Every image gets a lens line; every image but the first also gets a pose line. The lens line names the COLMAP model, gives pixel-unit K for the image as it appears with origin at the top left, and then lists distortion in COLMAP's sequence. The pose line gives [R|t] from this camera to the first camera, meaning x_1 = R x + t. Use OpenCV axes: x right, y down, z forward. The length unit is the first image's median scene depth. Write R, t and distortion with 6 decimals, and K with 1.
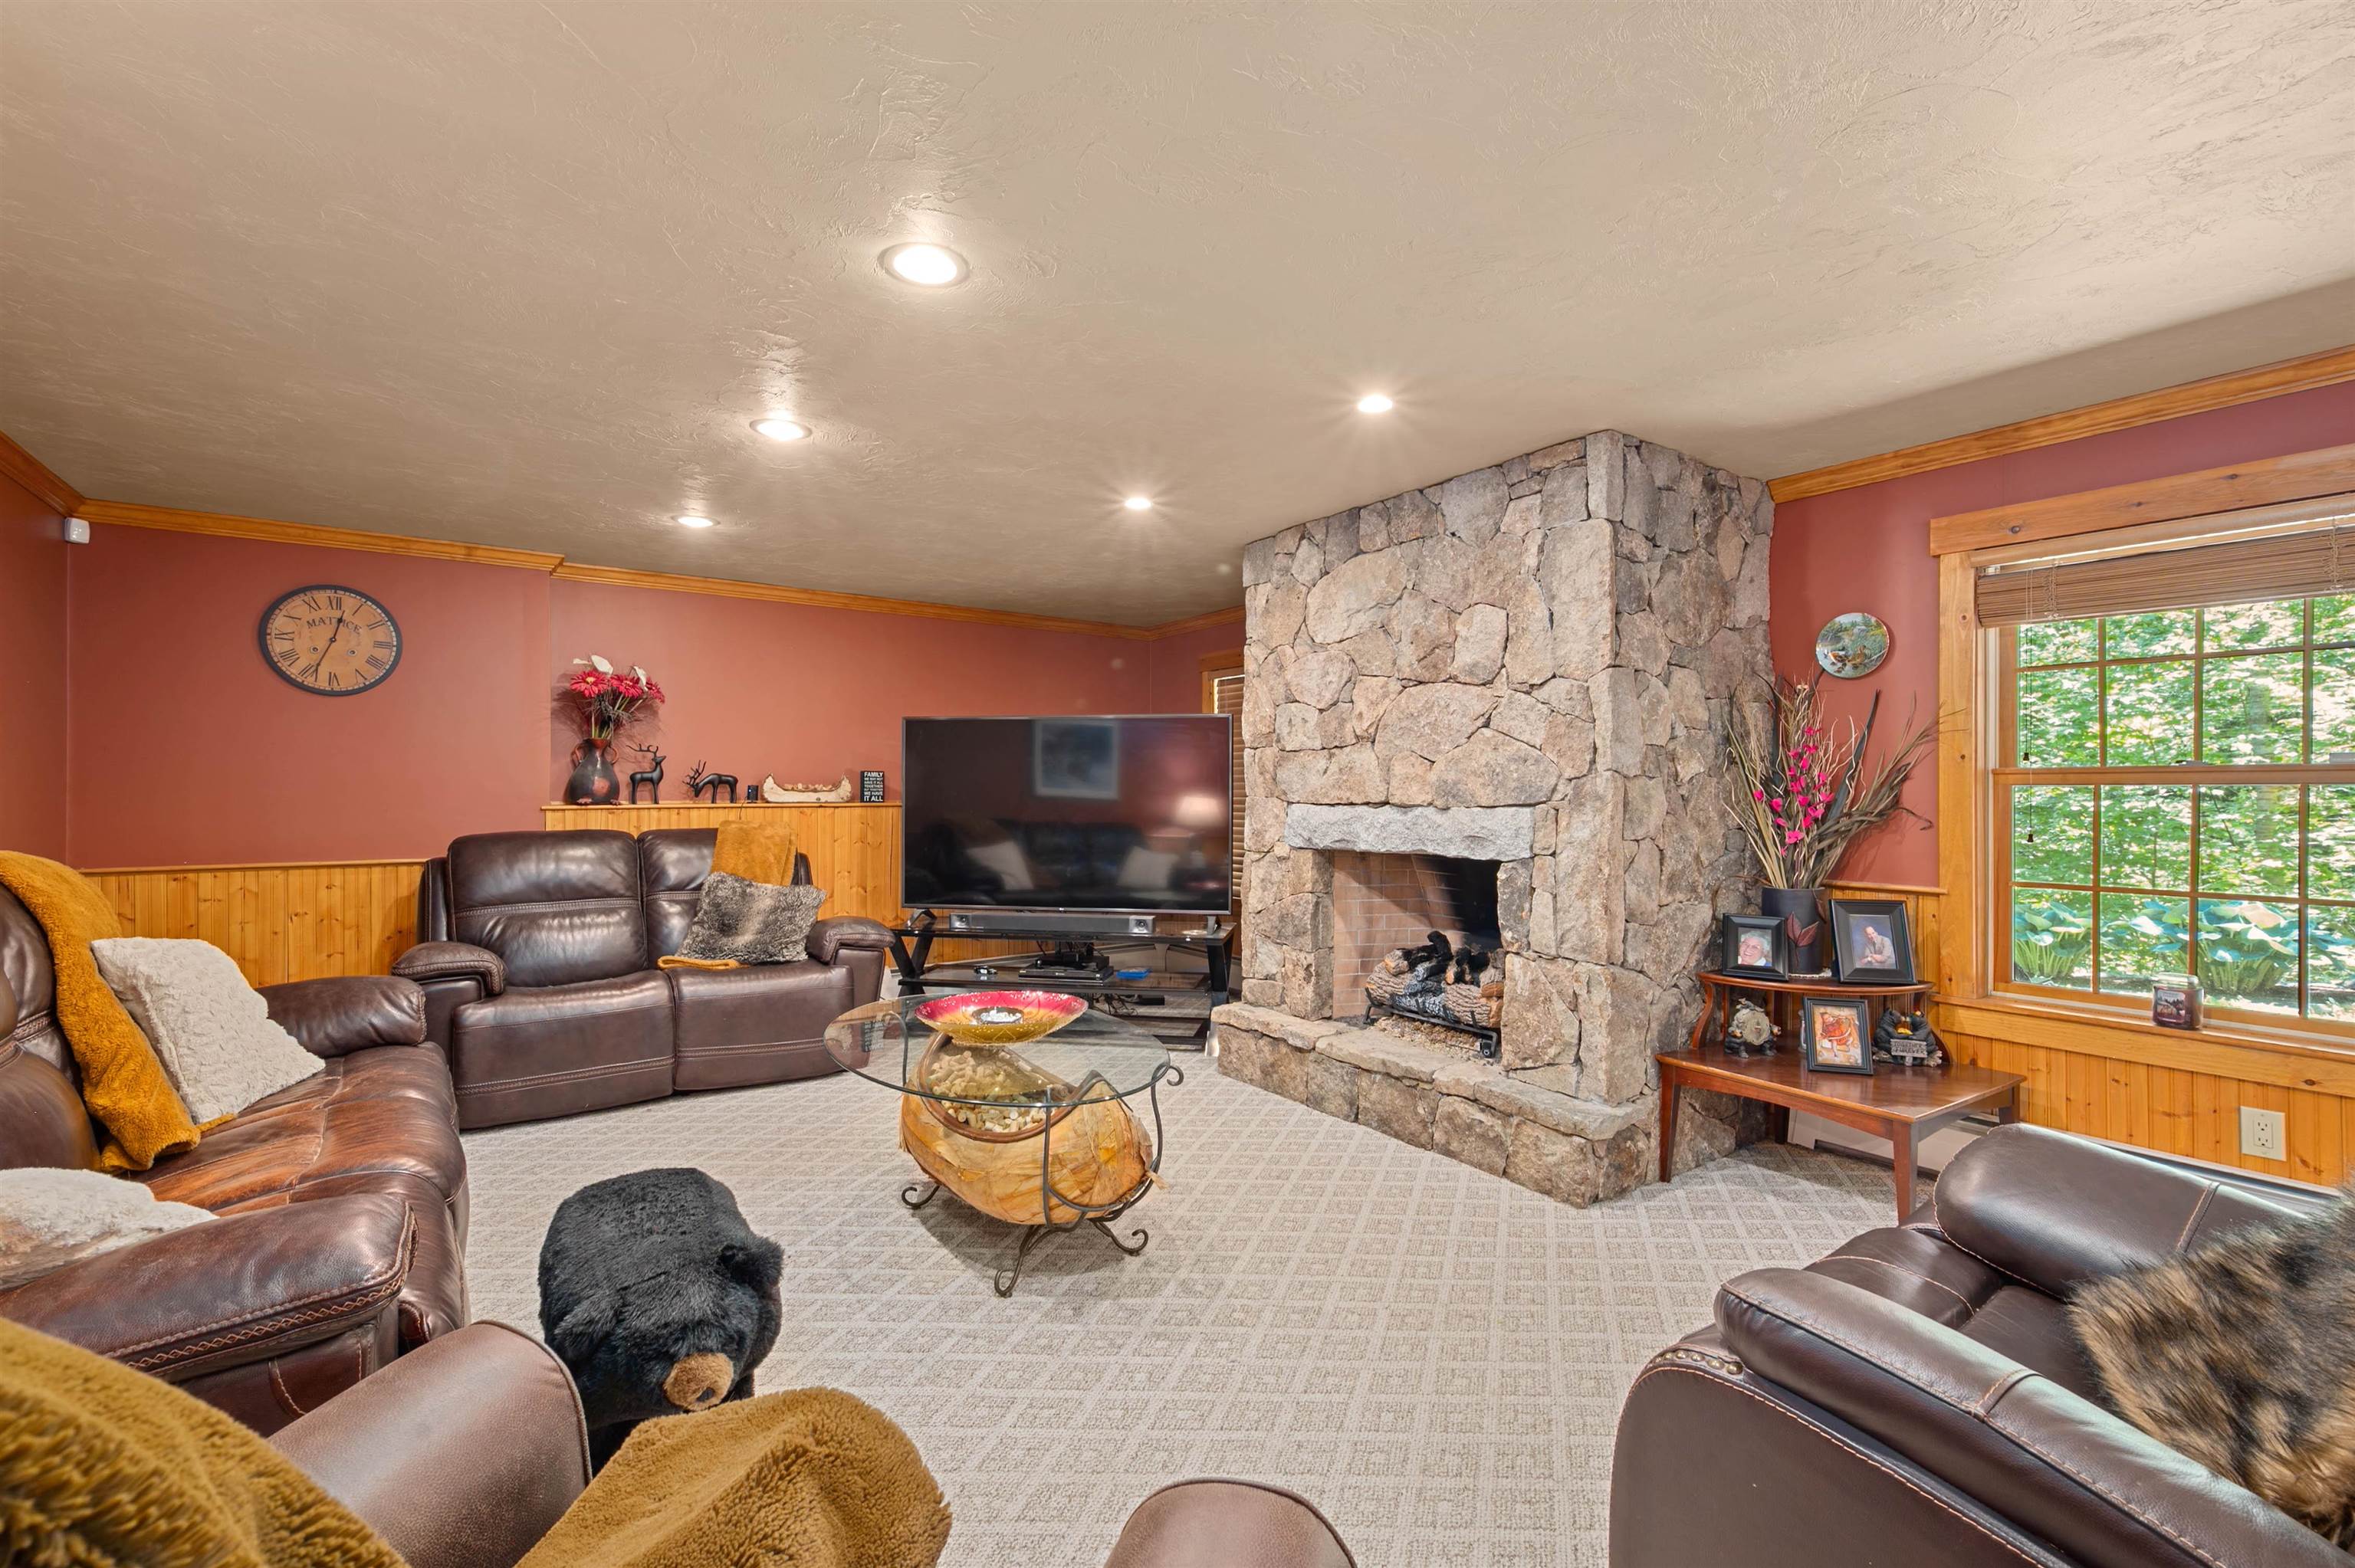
lens RADIAL K [[1000.0, 0, 1171.0], [0, 1000.0, 783.9], [0, 0, 1]] dist [0.005156, -0.000863]
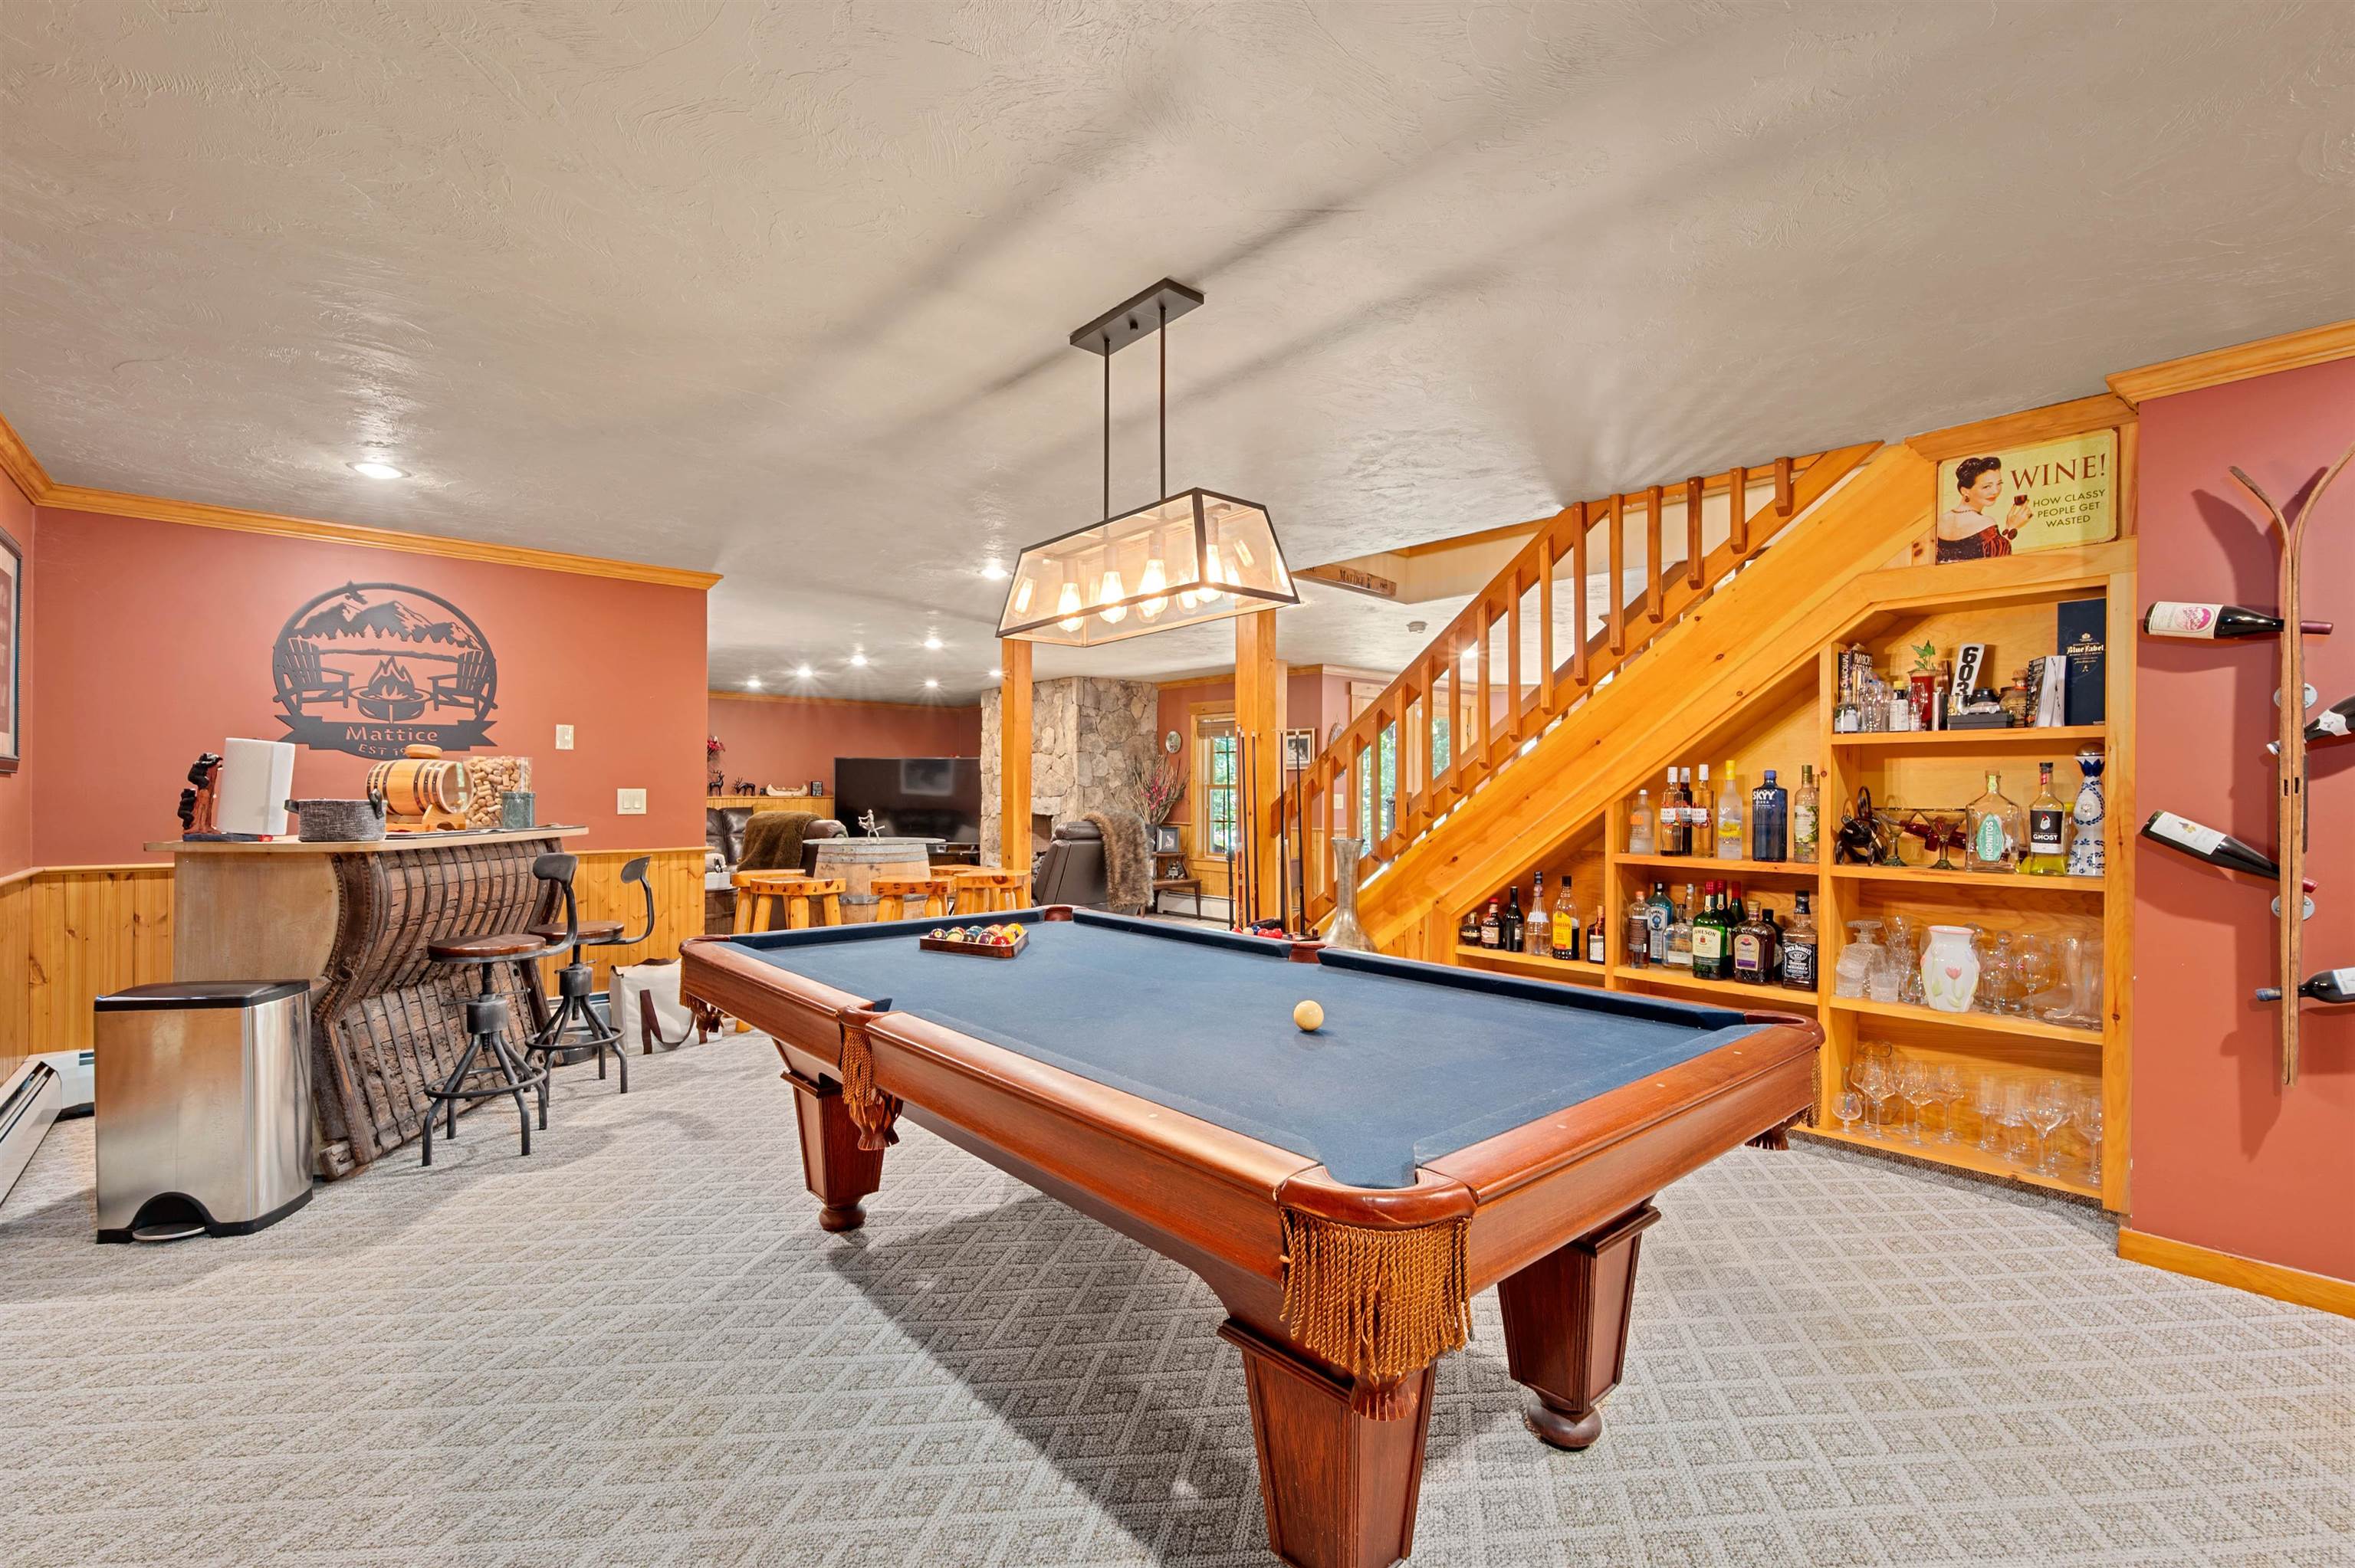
lens RADIAL K [[1000.0, 0, 1188.7], [0, 1000.0, 790.2], [0, 0, 1]] dist [0.005156, -0.000863]
pose [[0.993728, 0.002827, 0.111786, 0.375473], [-0.003263, 0.999988, 0.003721, -0.007909], [-0.111775, -0.004063, 0.993725, -1.845683]]
